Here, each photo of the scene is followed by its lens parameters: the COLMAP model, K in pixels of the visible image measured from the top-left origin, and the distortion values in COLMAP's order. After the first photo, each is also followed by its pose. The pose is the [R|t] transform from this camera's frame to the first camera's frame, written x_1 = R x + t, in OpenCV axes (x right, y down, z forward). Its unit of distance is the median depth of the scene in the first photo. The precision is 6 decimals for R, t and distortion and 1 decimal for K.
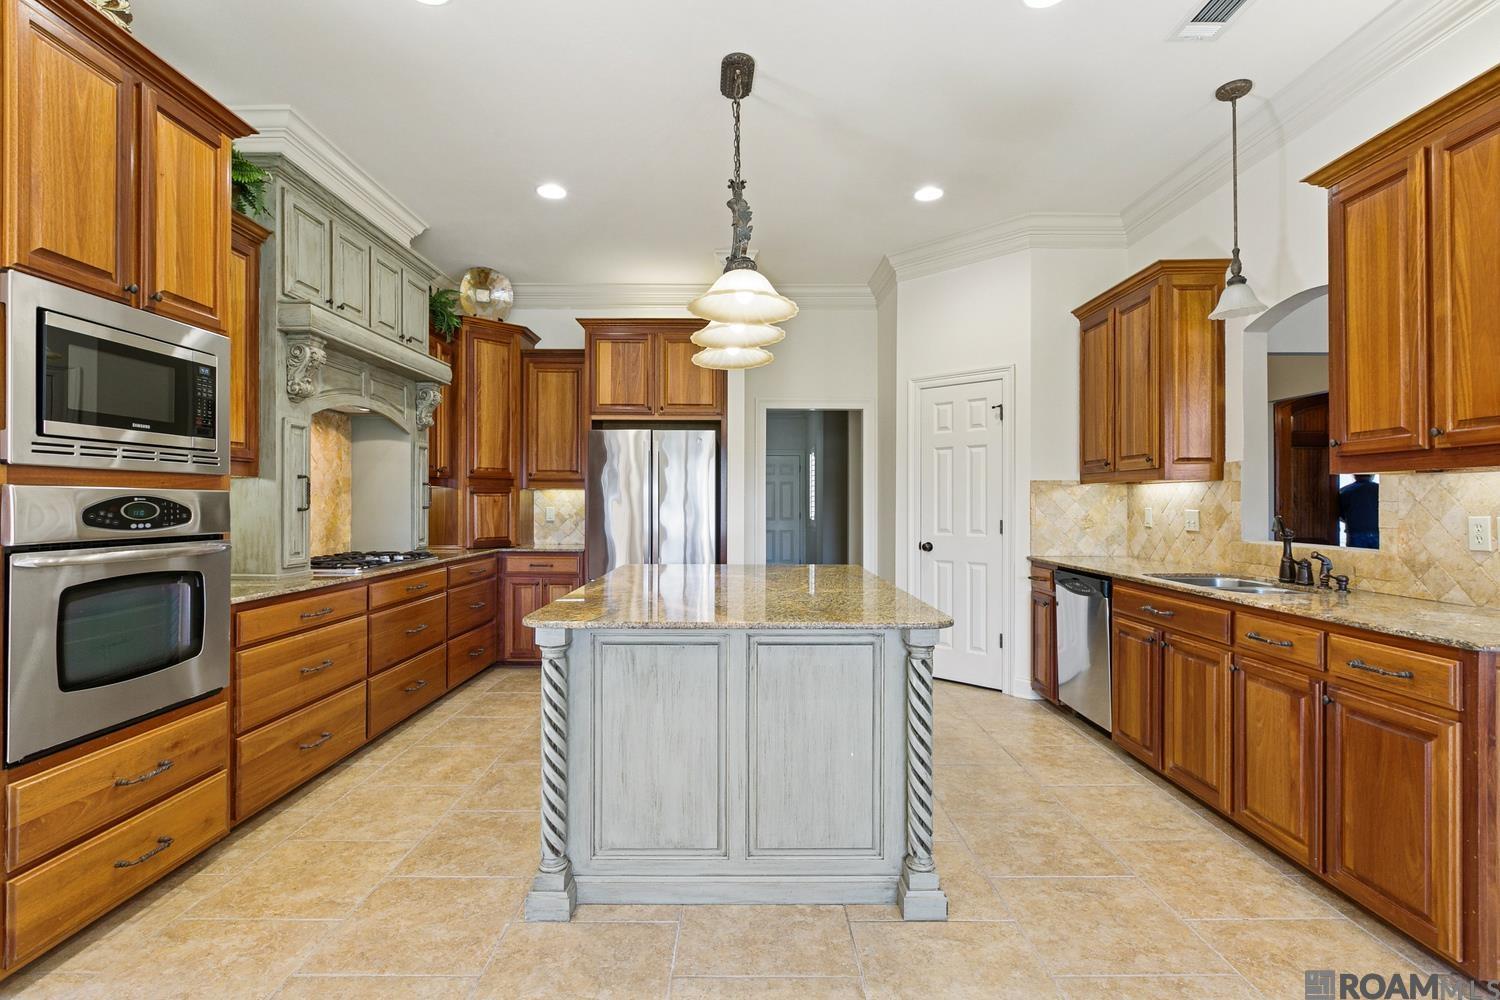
lens RADIAL K [[722.4, 0, 755.4], [0, 722.4, 501.5], [0, 0, 1]] dist [-0.002046, -0.000083]
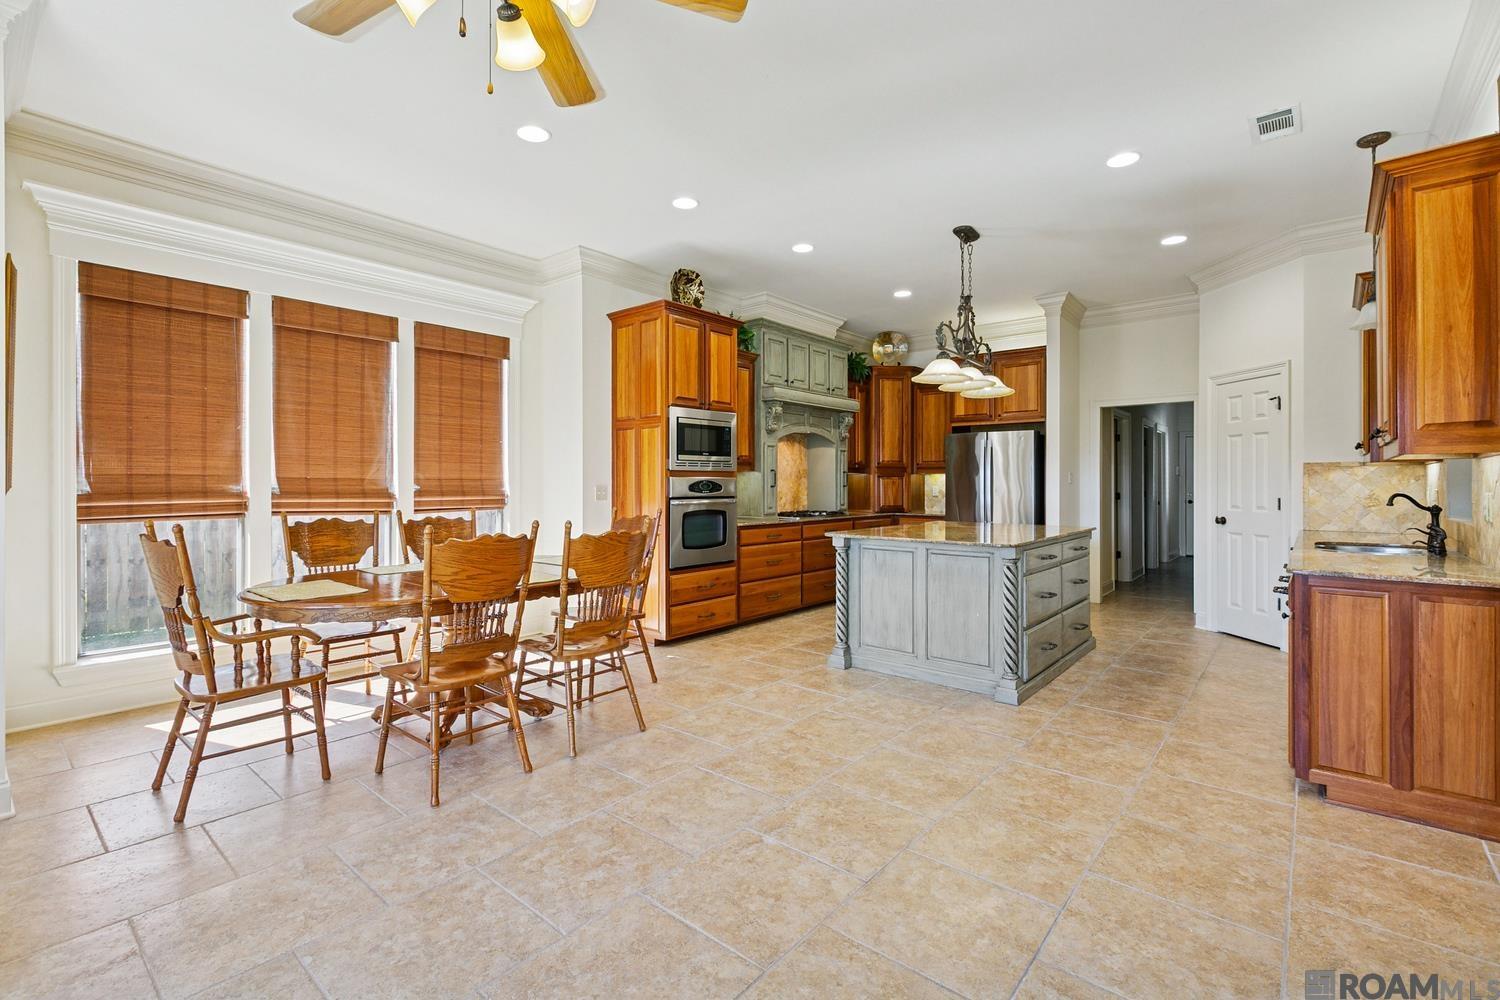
lens RADIAL K [[682.2, 0, 744.2], [0, 682.2, 491.0], [0, 0, 1]] dist [0.001749, 0.000799]
pose [[0.757247, 0.006252, -0.653099, 0.694905], [0.001831, 0.999930, 0.011695, 0.001187], [0.653126, -0.010052, 0.757182, -0.627174]]
